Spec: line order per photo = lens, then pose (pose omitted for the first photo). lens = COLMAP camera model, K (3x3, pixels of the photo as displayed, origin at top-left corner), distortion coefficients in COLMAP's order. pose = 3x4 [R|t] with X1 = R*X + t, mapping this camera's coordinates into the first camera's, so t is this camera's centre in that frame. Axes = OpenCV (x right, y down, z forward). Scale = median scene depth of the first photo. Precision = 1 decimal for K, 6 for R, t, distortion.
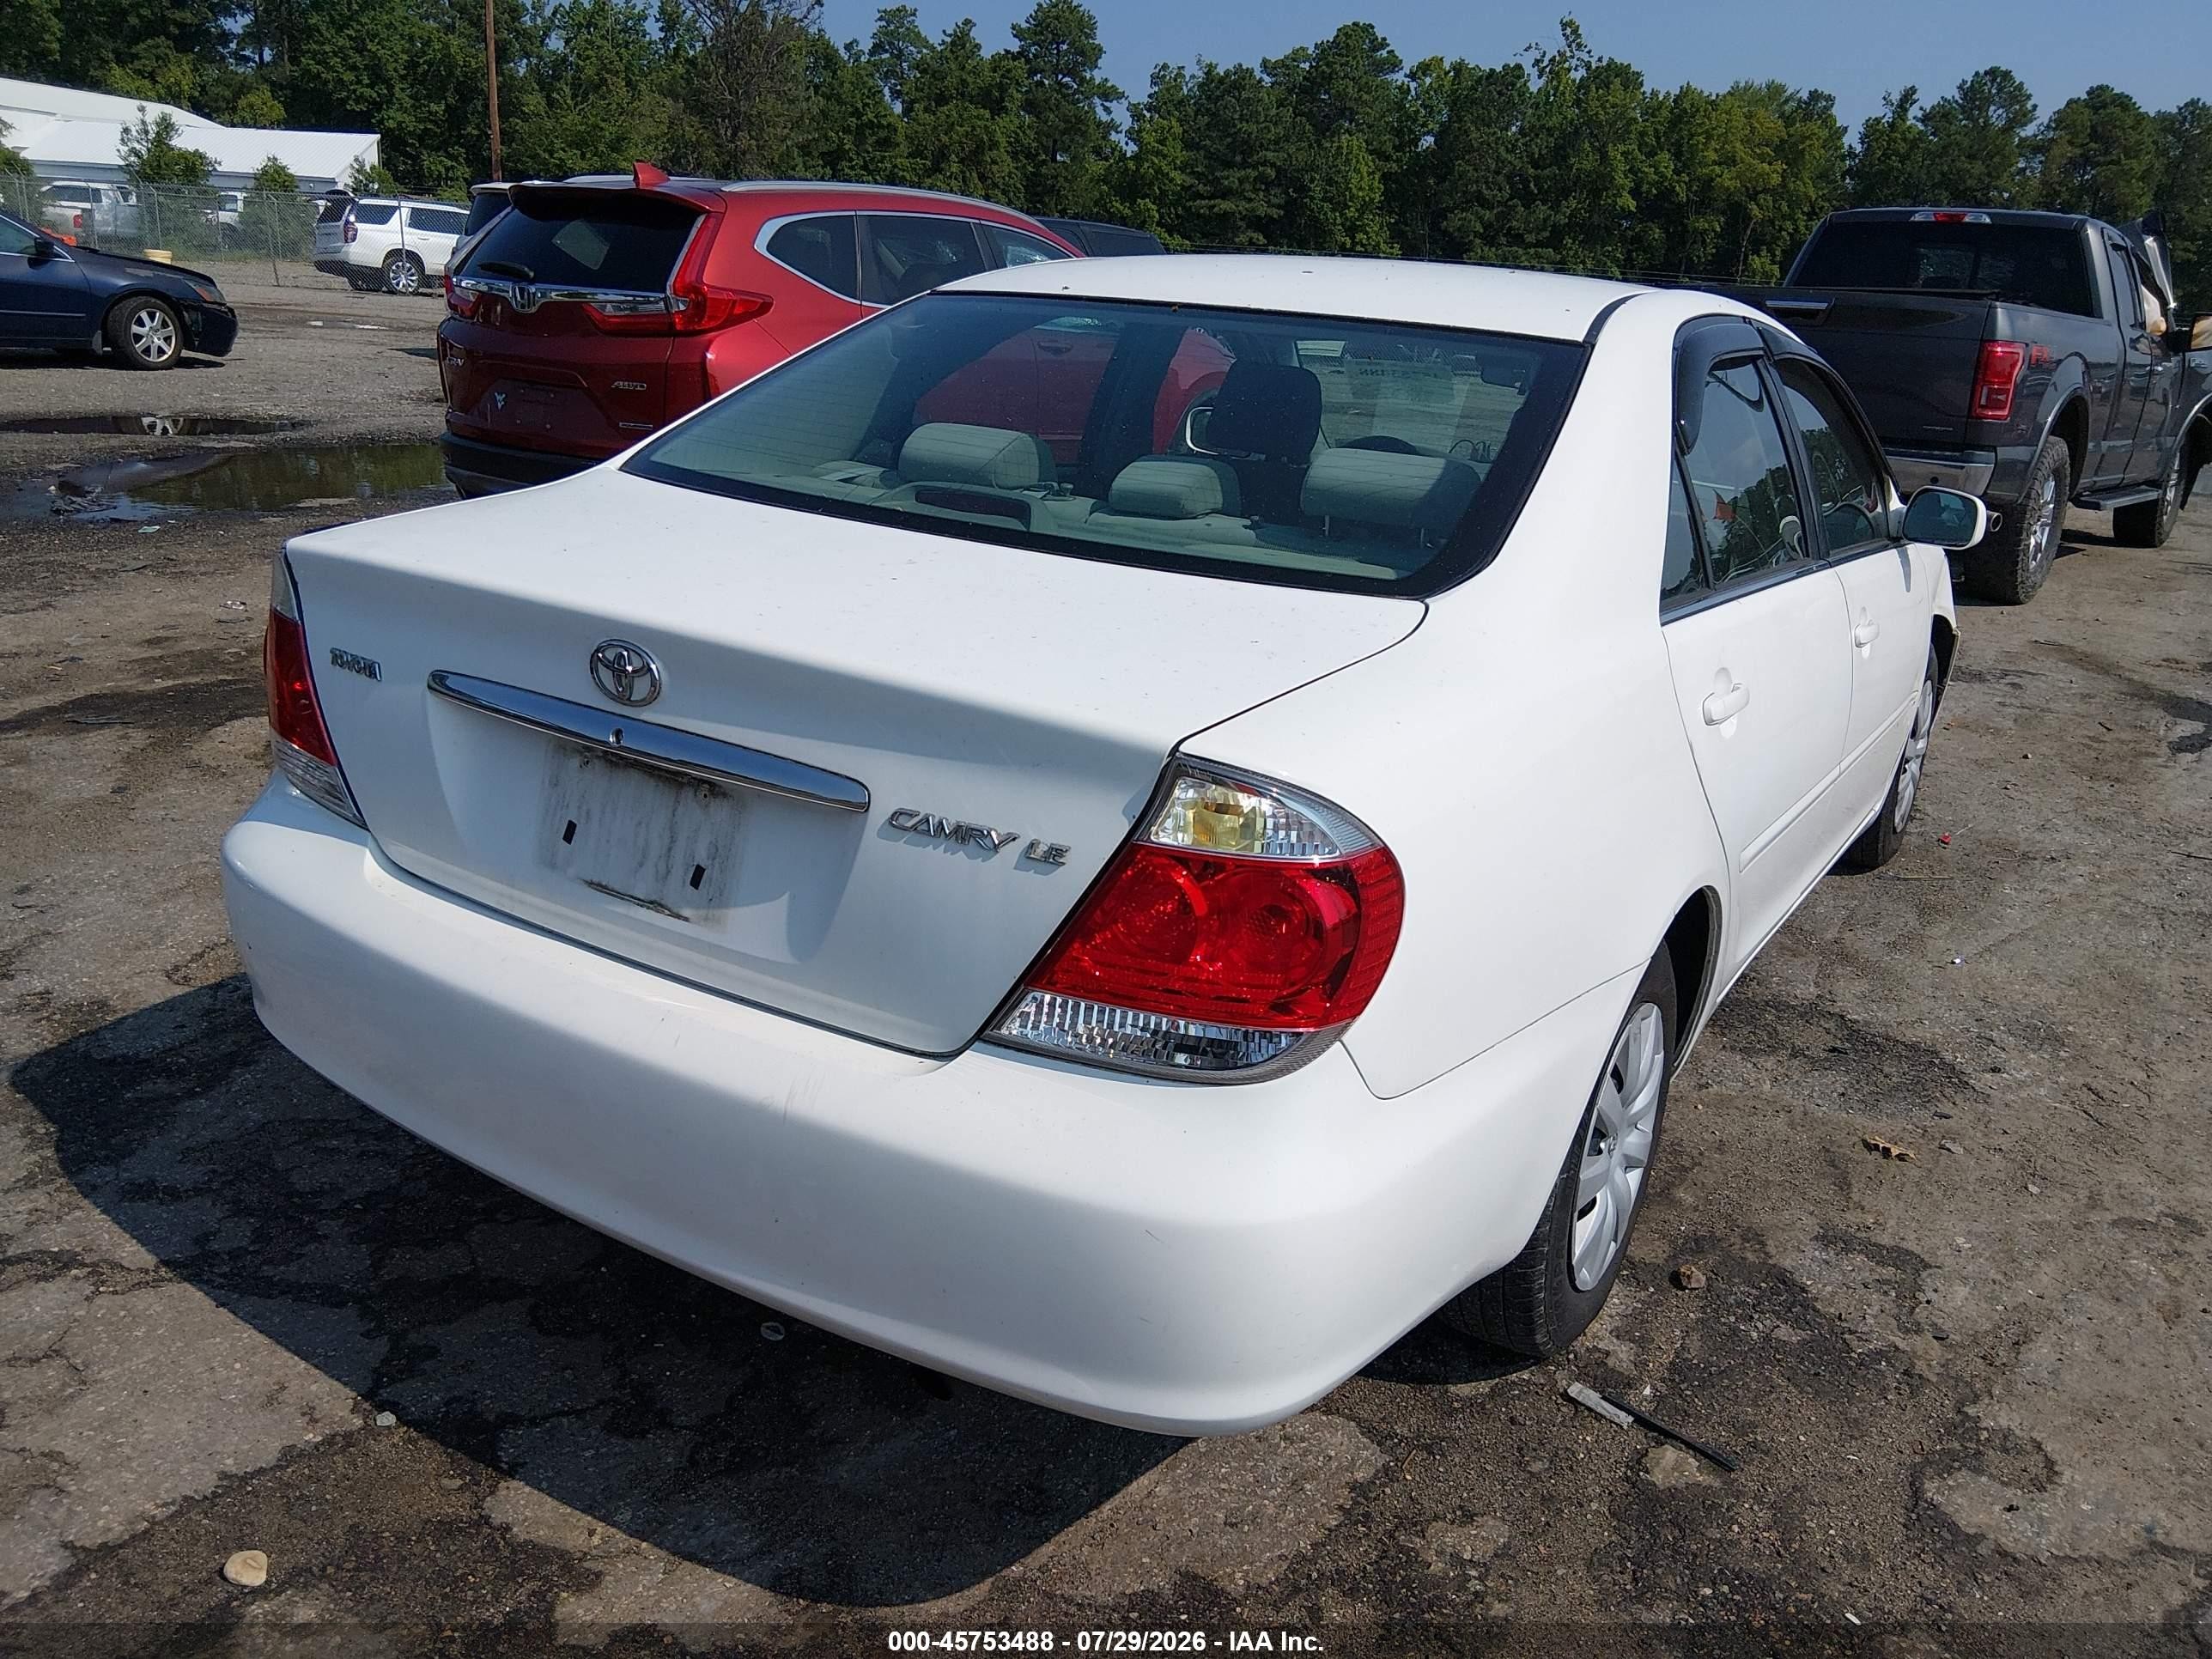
lens RADIAL K [[1676.9, 0, 1102.9], [0, 1676.9, 841.2], [0, 0, 1]] dist [0.016388, -0.056880]
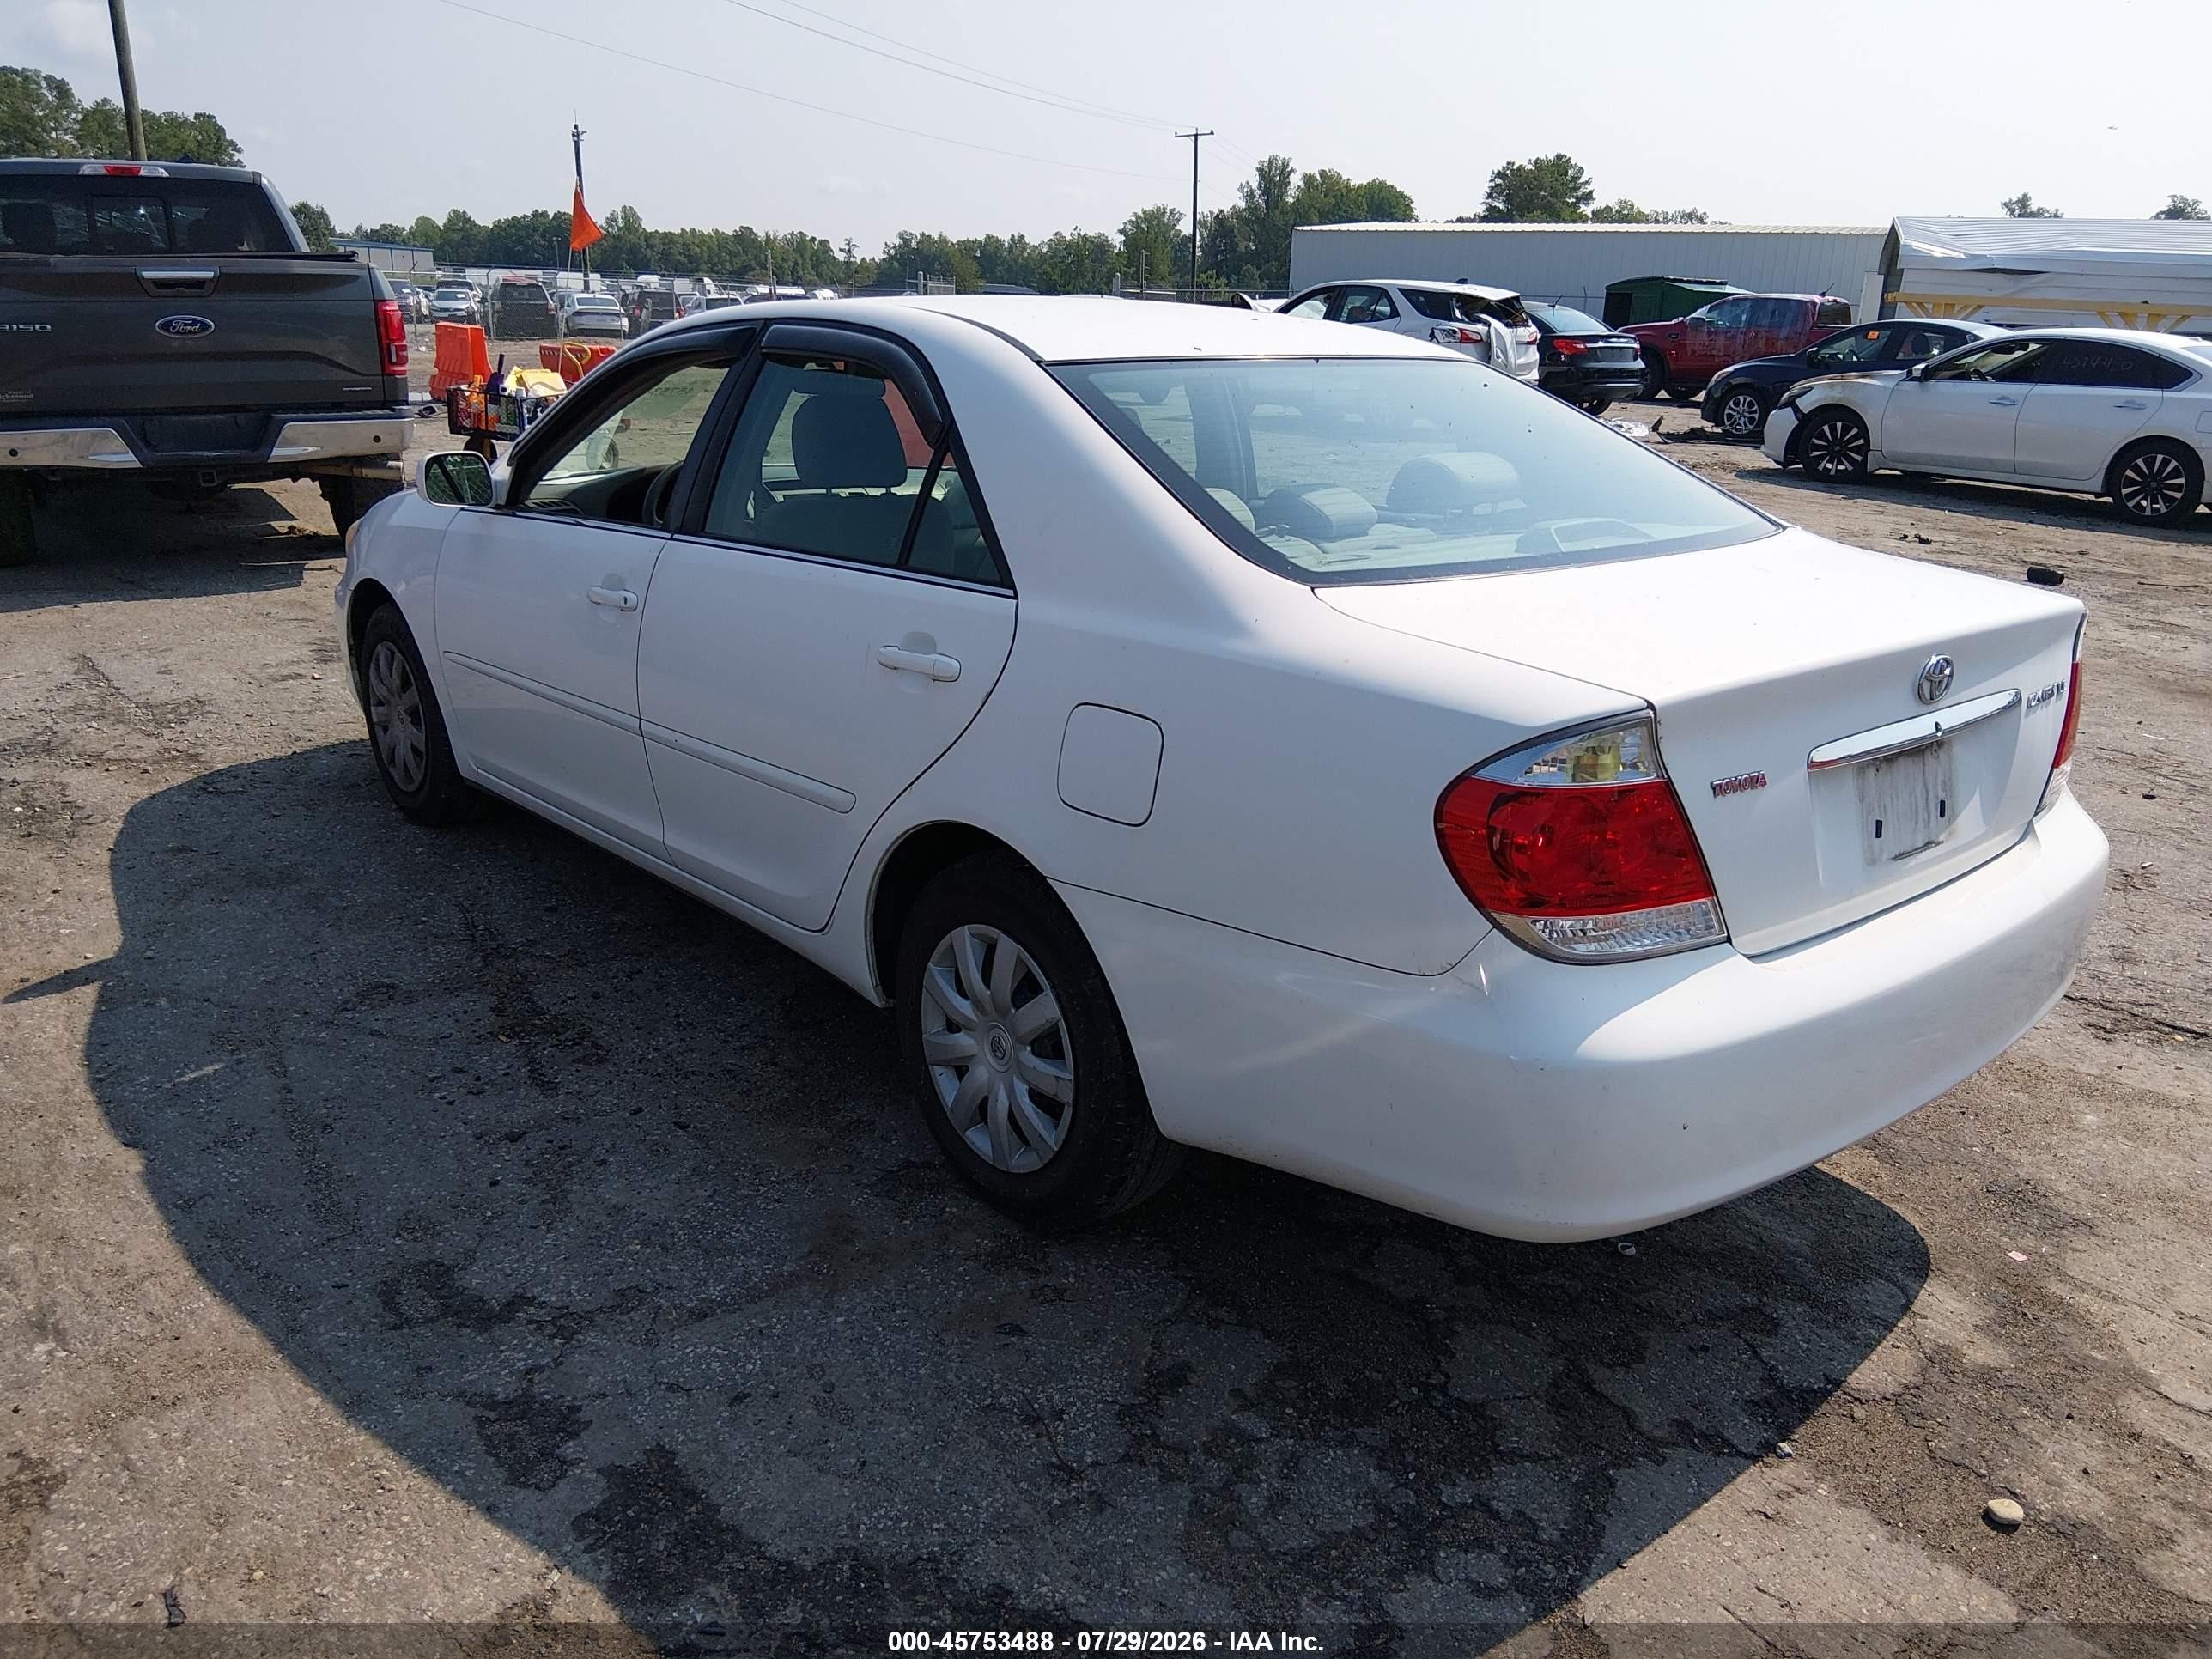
lens RADIAL K [[1676.9, 0, 1118.8], [0, 1676.9, 815.7], [0, 0, 1]] dist [0.016388, -0.056880]
pose [[0.292518, -0.326046, 0.898959, -1.342596], [0.293897, 0.925231, 0.239941, -0.402671], [-0.909977, 0.194014, 0.366471, 0.883884]]
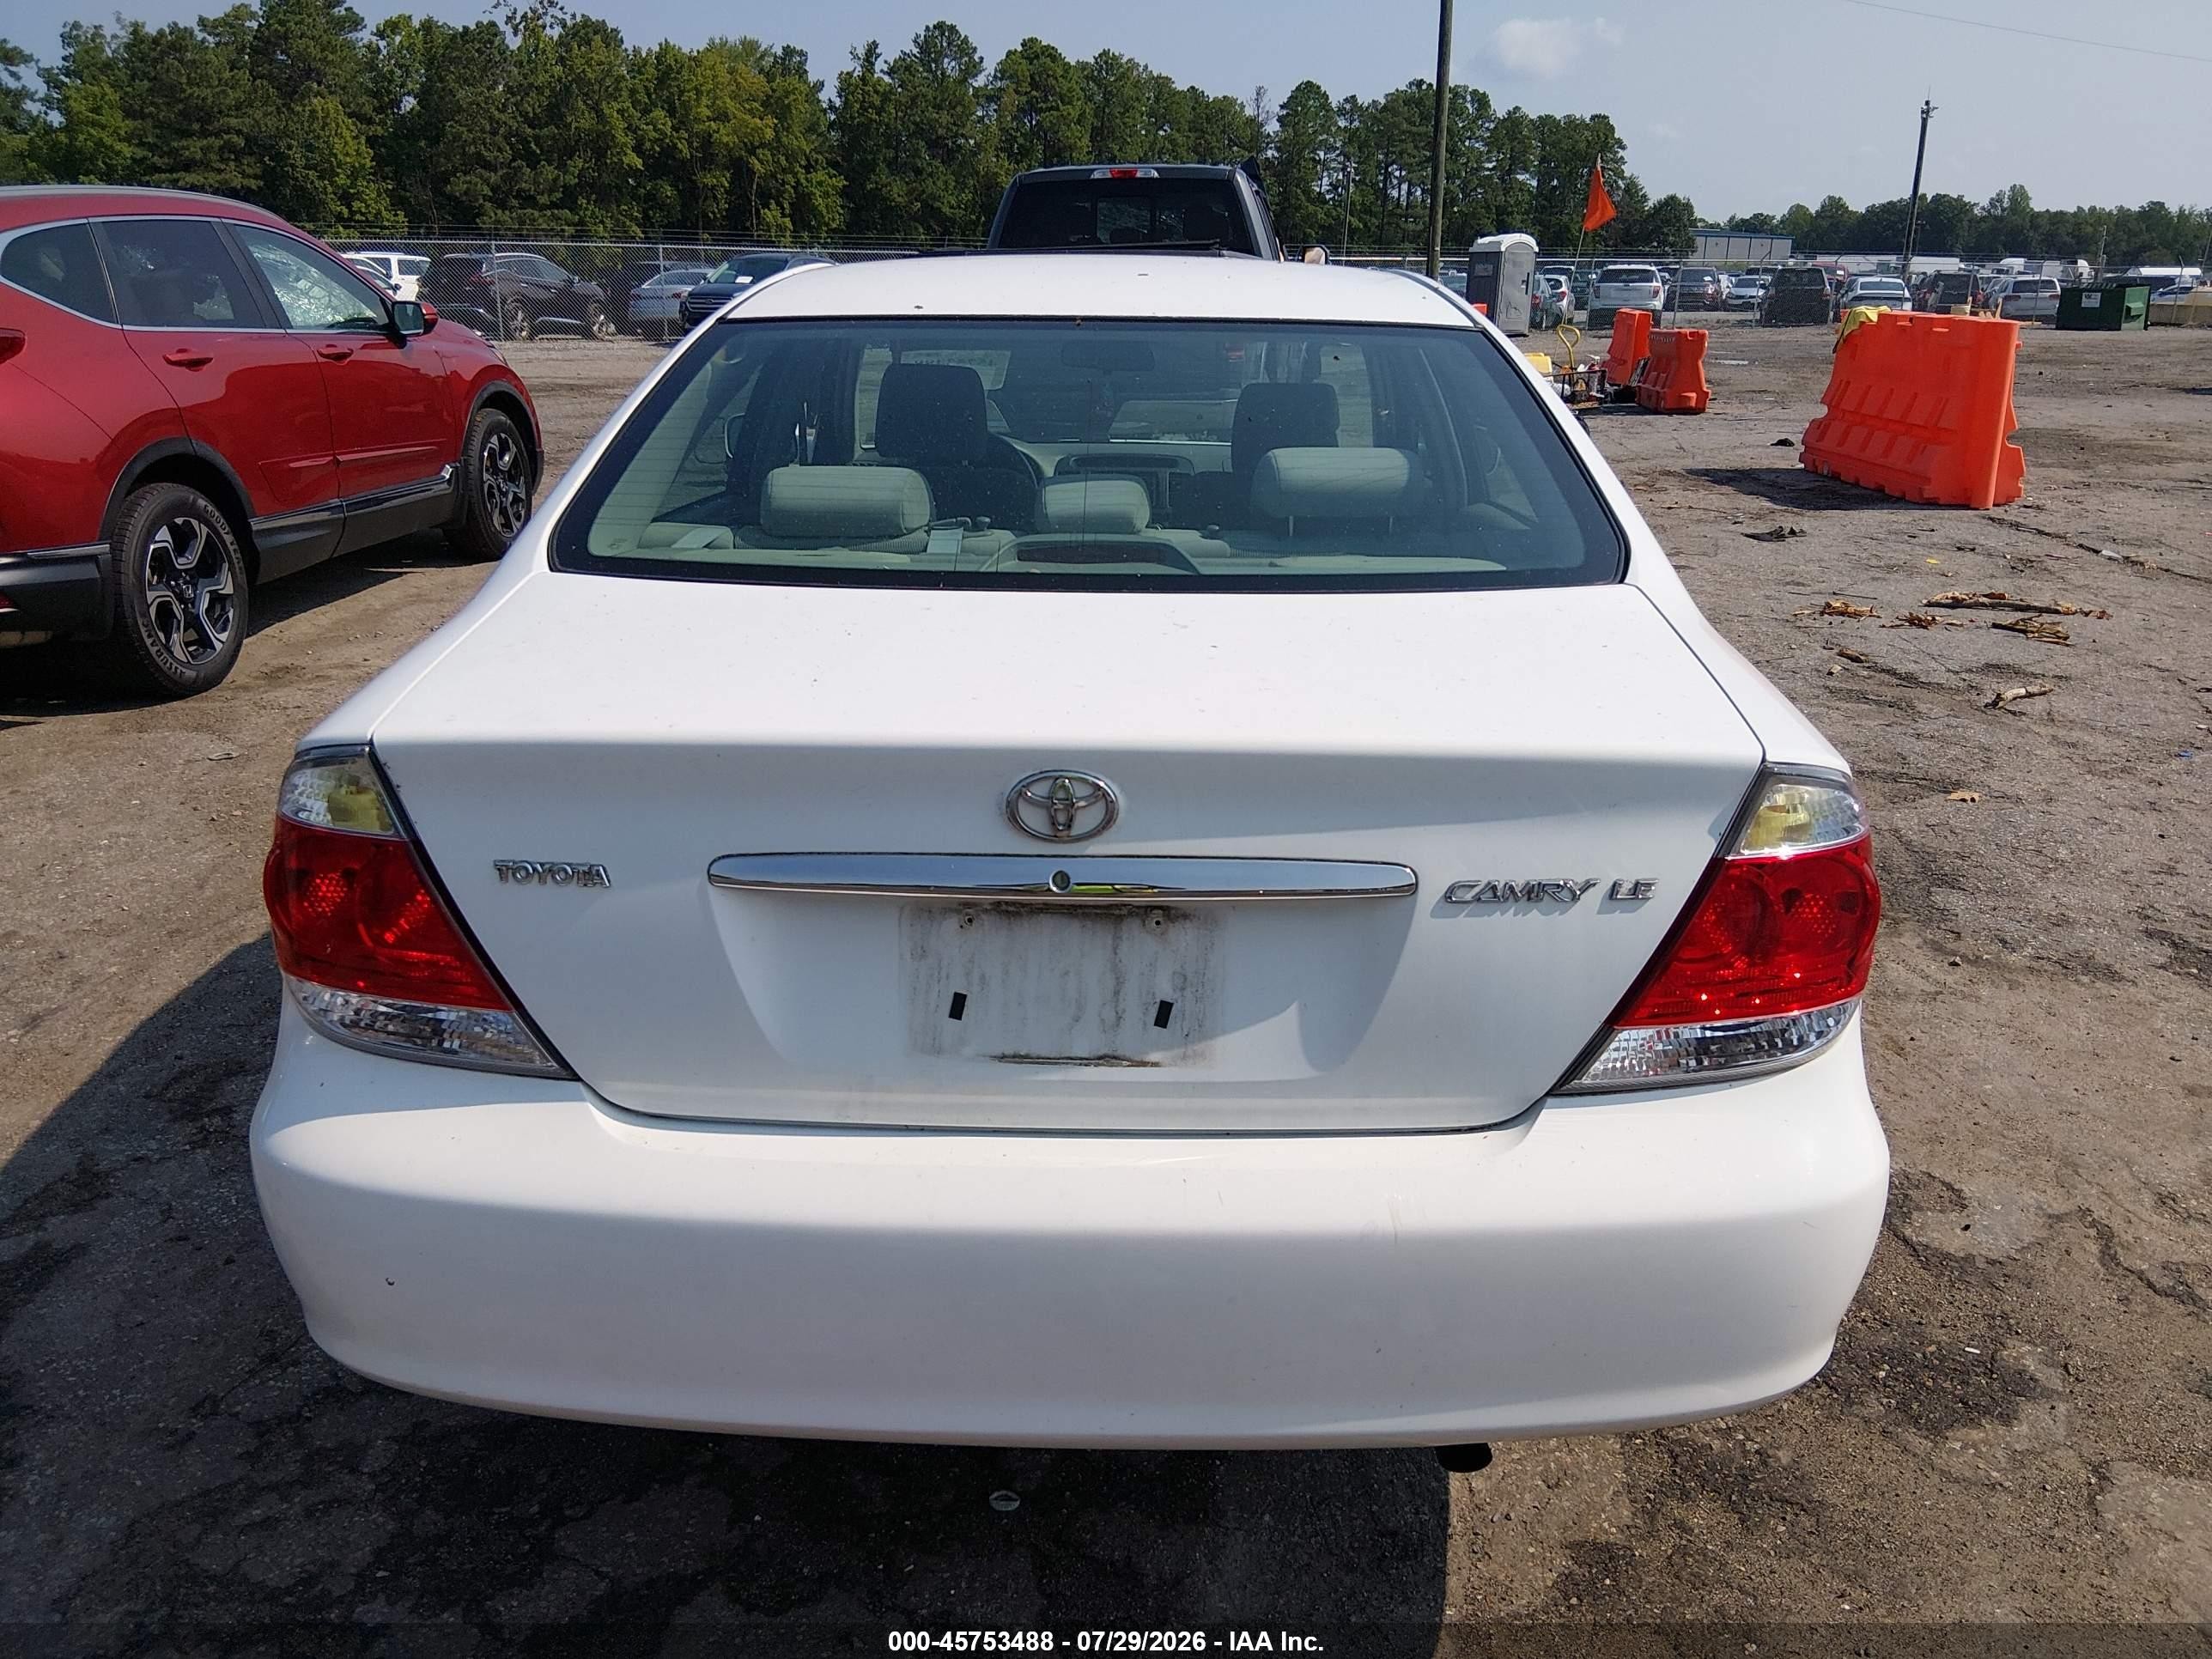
lens RADIAL K [[1676.9, 0, 1106.4], [0, 1676.9, 816.1], [0, 0, 1]] dist [0.016388, -0.056880]
pose [[0.851594, -0.213229, 0.478875, -0.532028], [0.208846, 0.975908, 0.063146, -0.113637], [-0.480803, 0.046236, 0.875609, 0.190094]]
